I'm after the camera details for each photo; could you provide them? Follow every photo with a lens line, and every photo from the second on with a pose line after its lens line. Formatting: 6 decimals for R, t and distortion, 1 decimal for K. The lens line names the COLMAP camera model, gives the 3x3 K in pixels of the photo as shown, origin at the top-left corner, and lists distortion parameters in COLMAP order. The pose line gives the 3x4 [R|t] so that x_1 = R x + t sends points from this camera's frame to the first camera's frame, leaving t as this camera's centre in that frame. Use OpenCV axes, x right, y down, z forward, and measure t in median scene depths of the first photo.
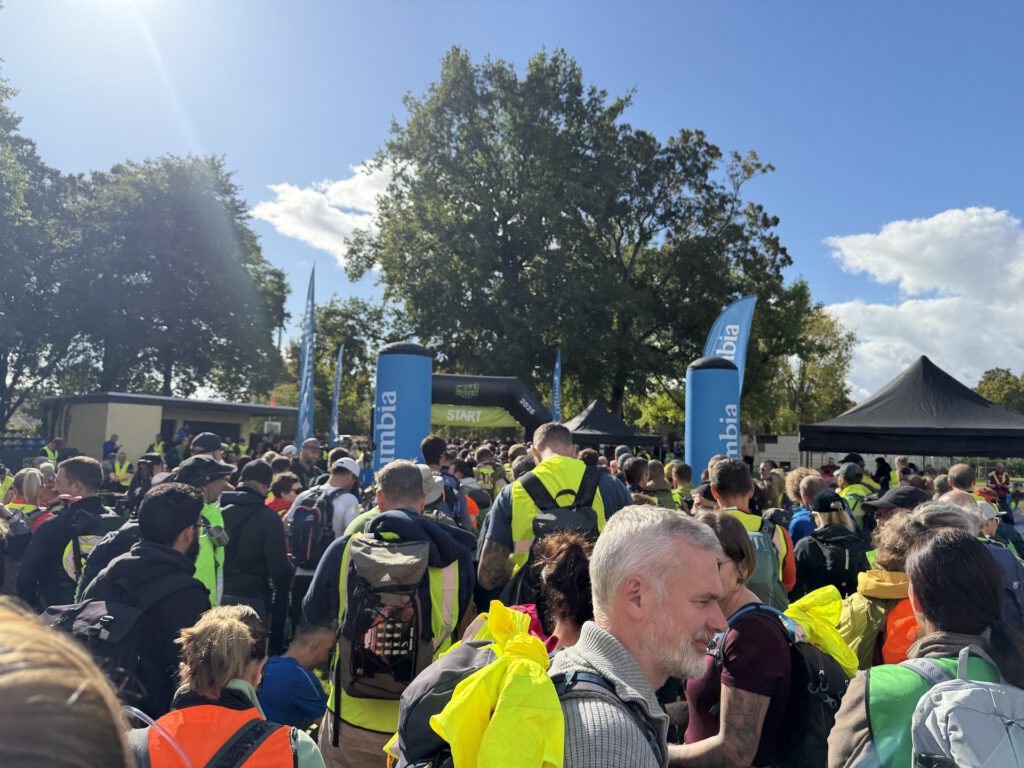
lens RADIAL K [[774.1, 0, 512.0], [0, 774.1, 384.0], [0, 0, 1]] dist [-0.002958, -0.056704]
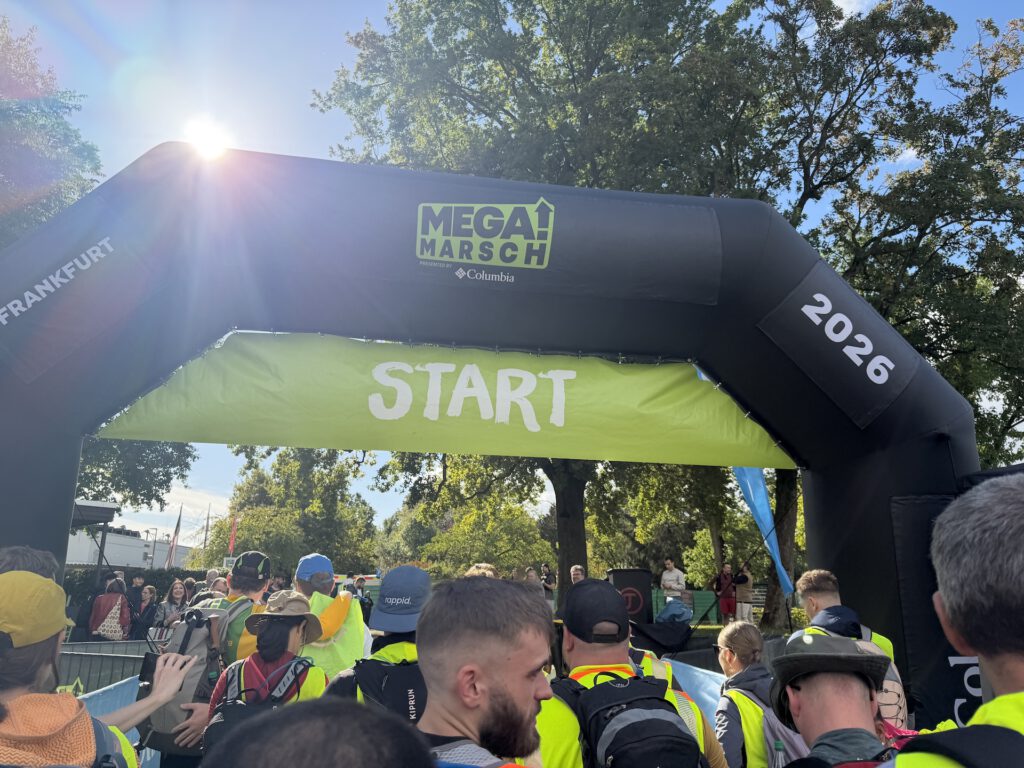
lens RADIAL K [[732.2, 0, 512.0], [0, 732.2, 384.0], [0, 0, 1]] dist [0.035050, -0.042932]
pose [[0.999388, -0.015790, -0.031218, -0.026885], [0.009635, 0.982069, -0.188276, 0.037894], [0.033631, 0.187860, 0.981620, 0.467474]]
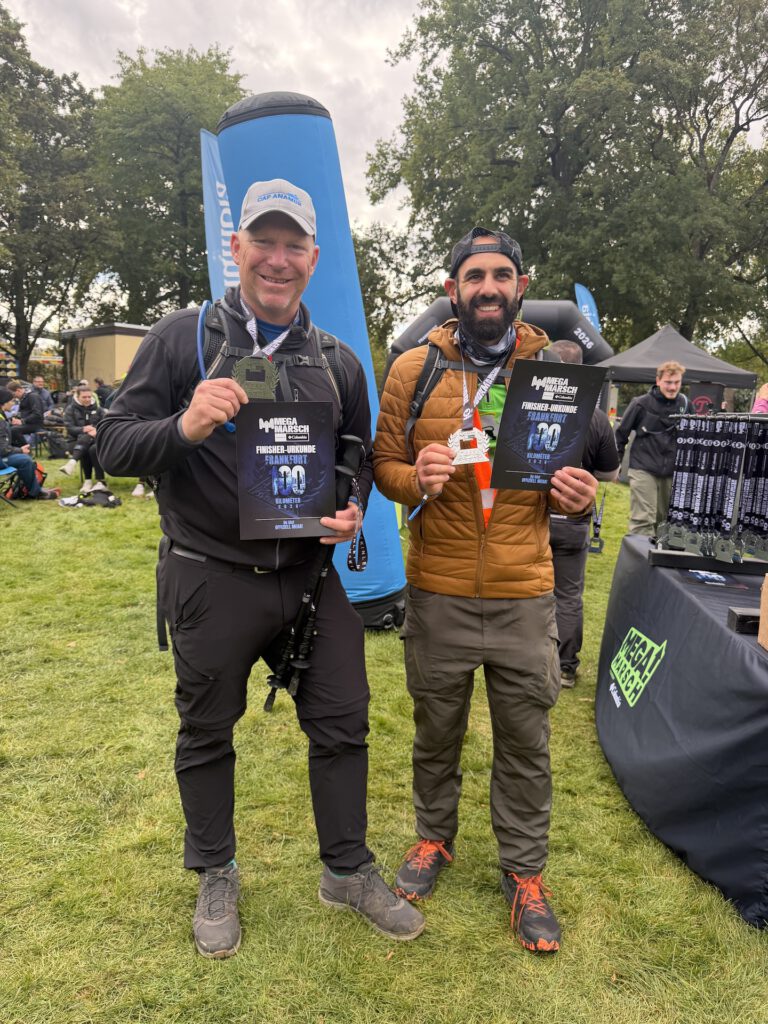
lens RADIAL K [[732.2, 0, 384.0], [0, 732.2, 512.0], [0, 0, 1]] dist [0.035050, -0.042932]
pose [[0.980757, 0.057831, -0.186472, -0.016824], [-0.013801, 0.973268, 0.229258, 0.017920], [0.194746, -0.222273, 0.955337, 0.114427]]
